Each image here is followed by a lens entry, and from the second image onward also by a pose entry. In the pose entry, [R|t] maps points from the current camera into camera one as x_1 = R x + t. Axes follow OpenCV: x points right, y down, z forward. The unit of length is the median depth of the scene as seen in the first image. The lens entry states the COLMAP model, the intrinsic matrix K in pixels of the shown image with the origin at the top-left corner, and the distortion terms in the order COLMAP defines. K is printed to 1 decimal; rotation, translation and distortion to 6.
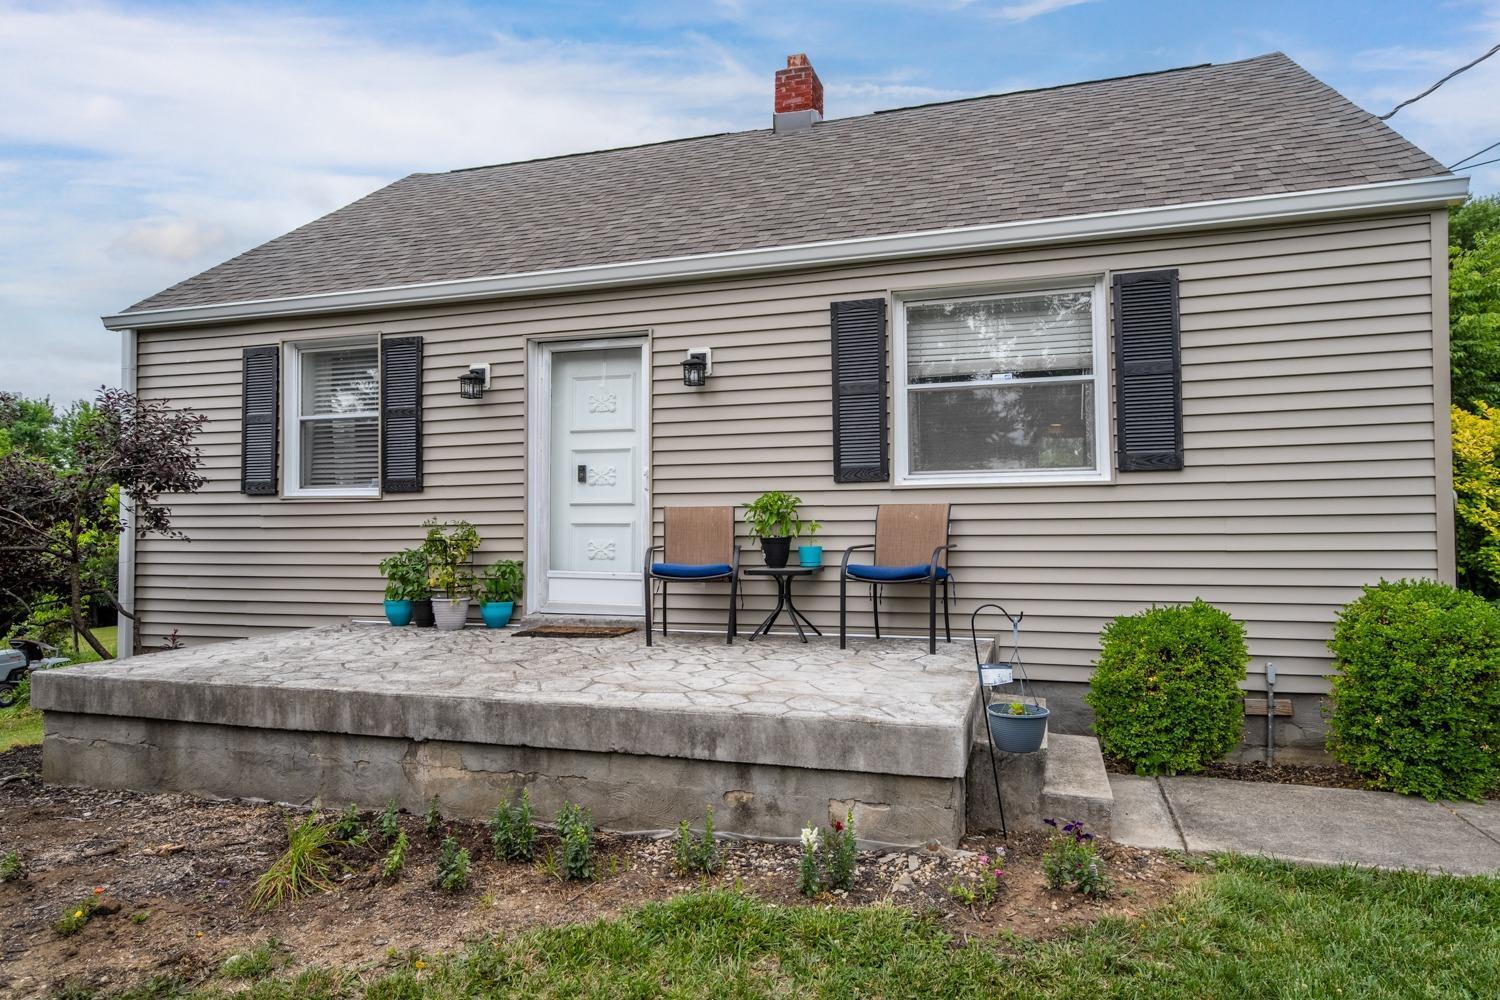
lens RADIAL K [[952.0, 0, 746.0], [0, 952.0, 477.1], [0, 0, 1]] dist [0.001151, 0.000191]
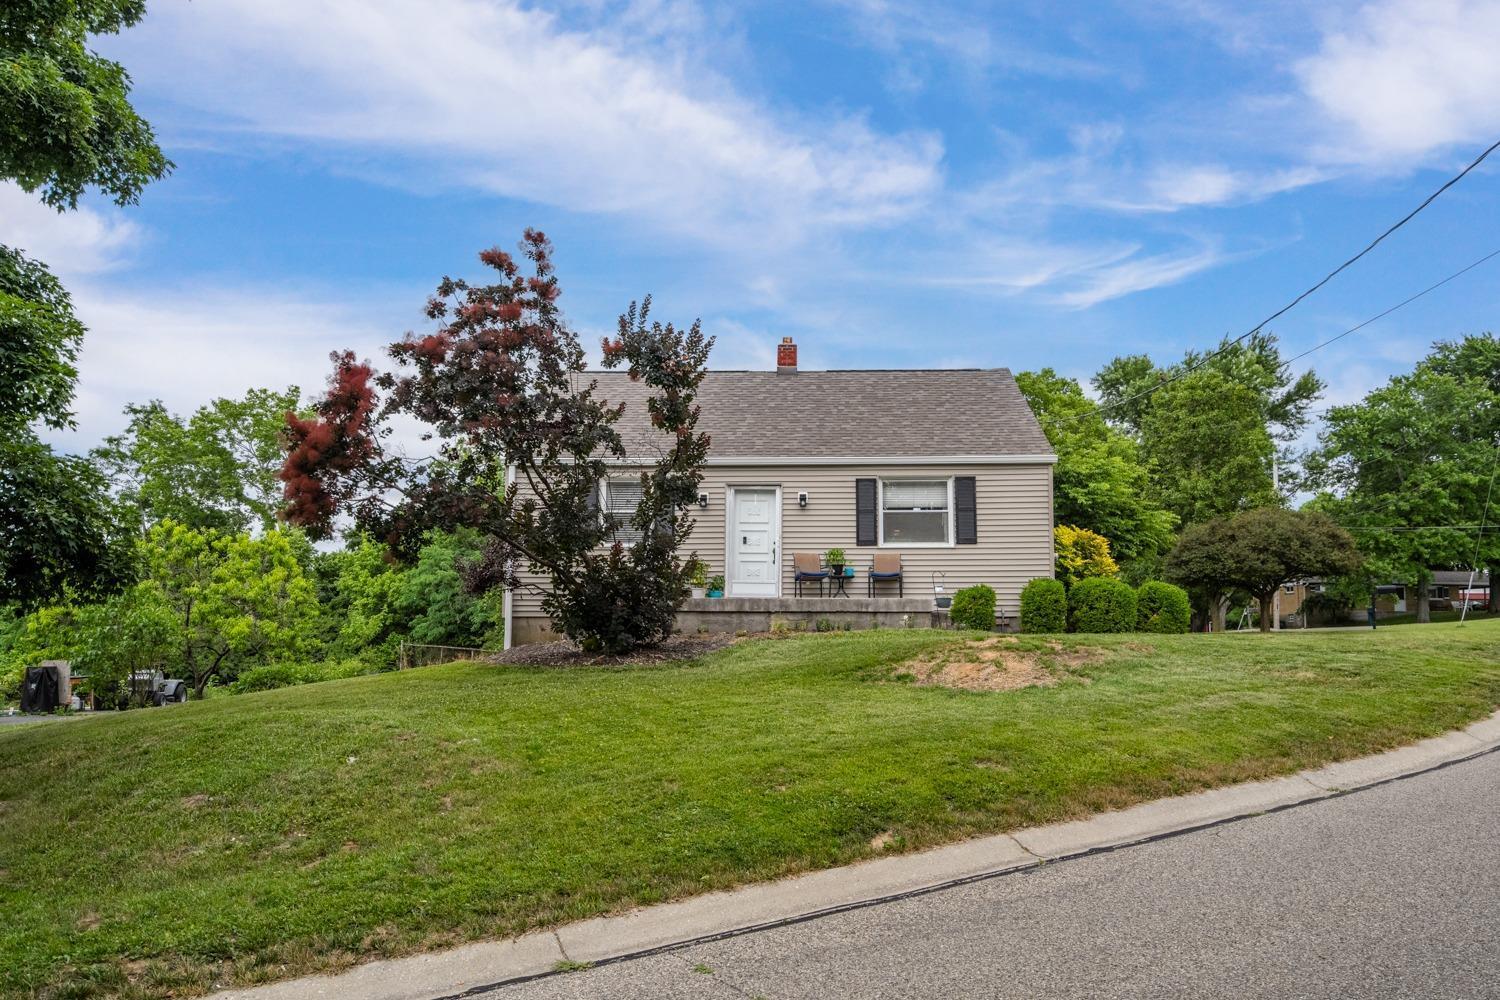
lens RADIAL K [[1082.7, 0, 750.4], [0, 1082.7, 501.1], [0, 0, 1]] dist [-0.003060, -0.000115]
pose [[0.962438, 0.047423, 0.267329, -1.028257], [-0.023639, 0.995525, -0.091499, 0.169552], [-0.270472, 0.081742, 0.959251, -1.873948]]
